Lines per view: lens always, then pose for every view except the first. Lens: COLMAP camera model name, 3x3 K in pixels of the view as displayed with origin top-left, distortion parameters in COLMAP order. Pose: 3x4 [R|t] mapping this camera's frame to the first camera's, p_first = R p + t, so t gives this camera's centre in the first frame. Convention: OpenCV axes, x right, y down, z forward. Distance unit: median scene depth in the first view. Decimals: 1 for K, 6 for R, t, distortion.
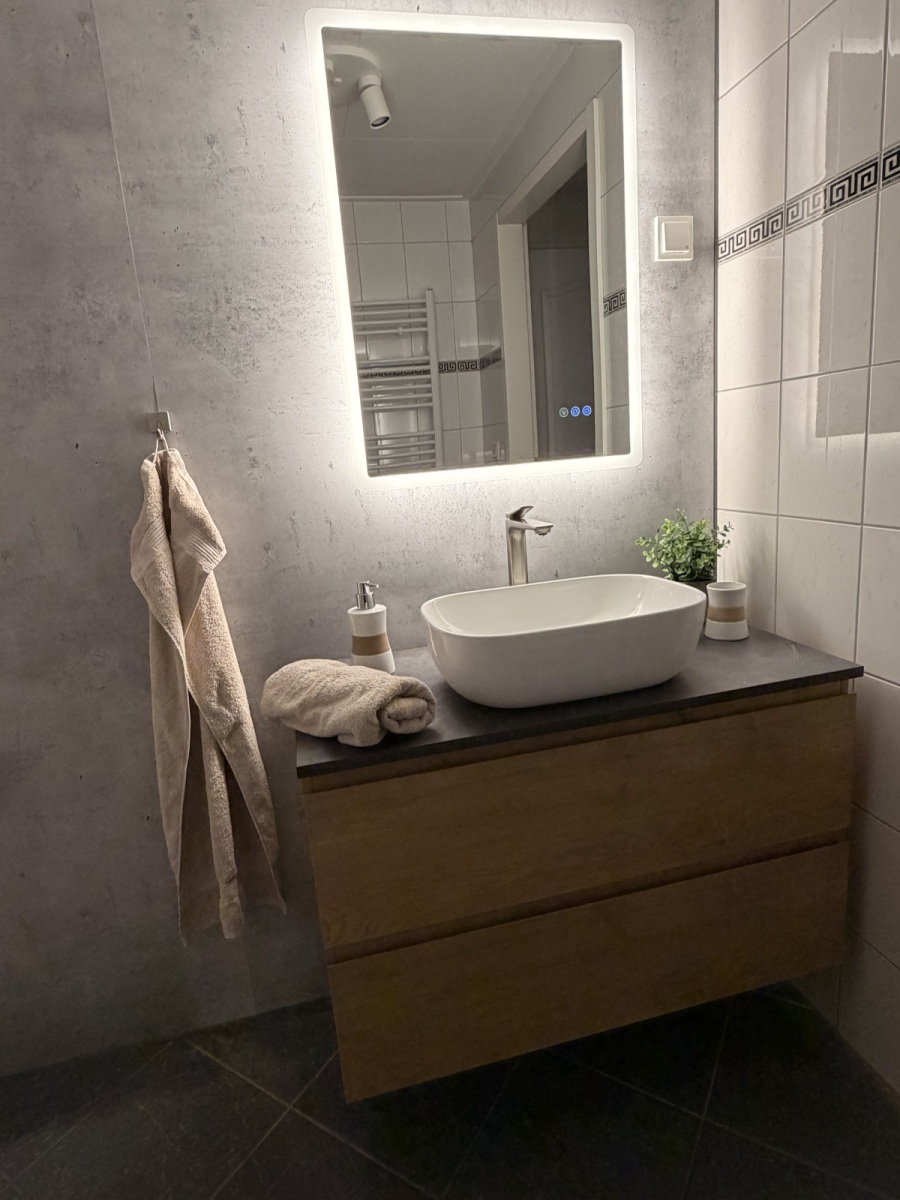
lens RADIAL K [[673.5, 0, 448.6], [0, 673.5, 598.5], [0, 0, 1]] dist [-0.000943, 0.001353]
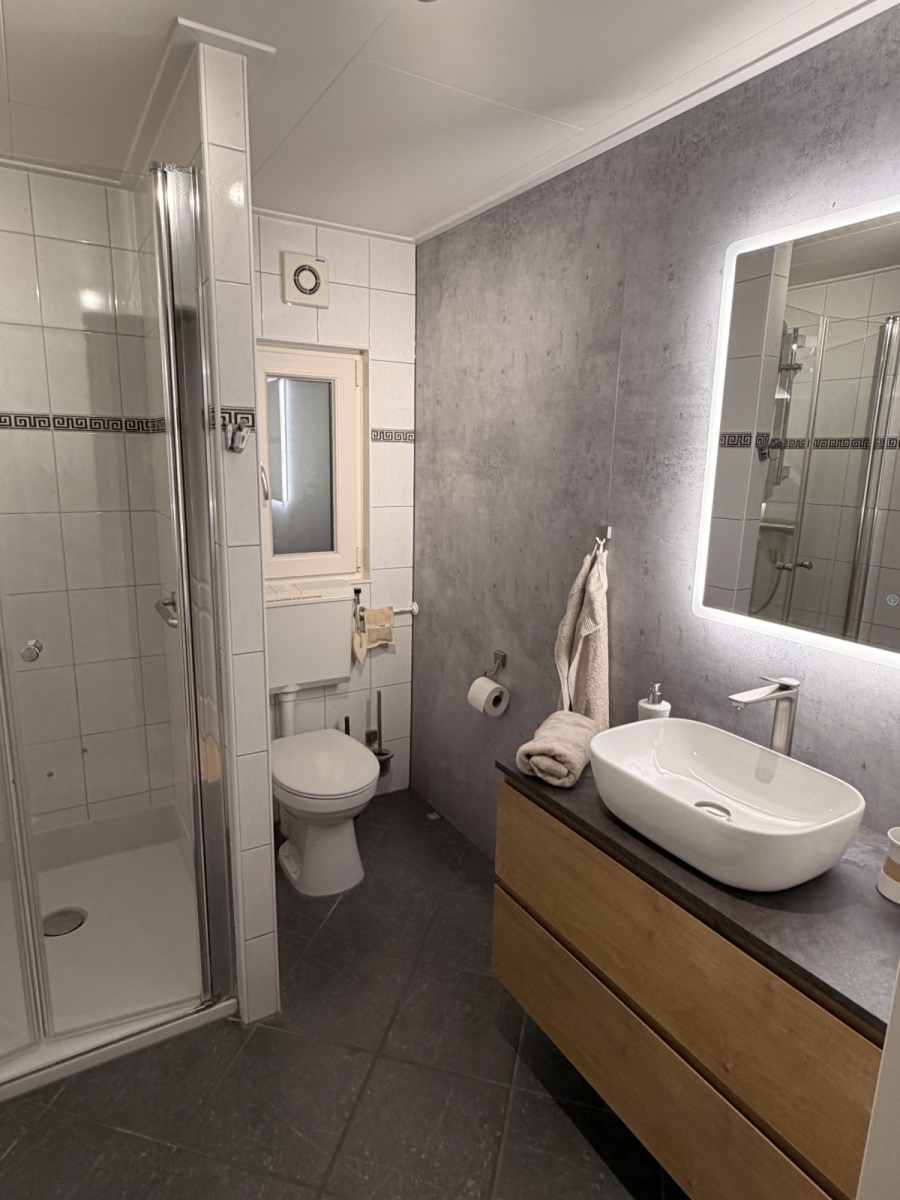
lens RADIAL K [[696.0, 0, 449.7], [0, 696.0, 599.5], [0, 0, 1]] dist [0.000588, 0.000212]
pose [[0.295065, 0.285936, -0.911689, 0.948558], [-0.246779, 0.944603, 0.216390, -0.376211], [0.923058, 0.161137, 0.349283, 0.160326]]
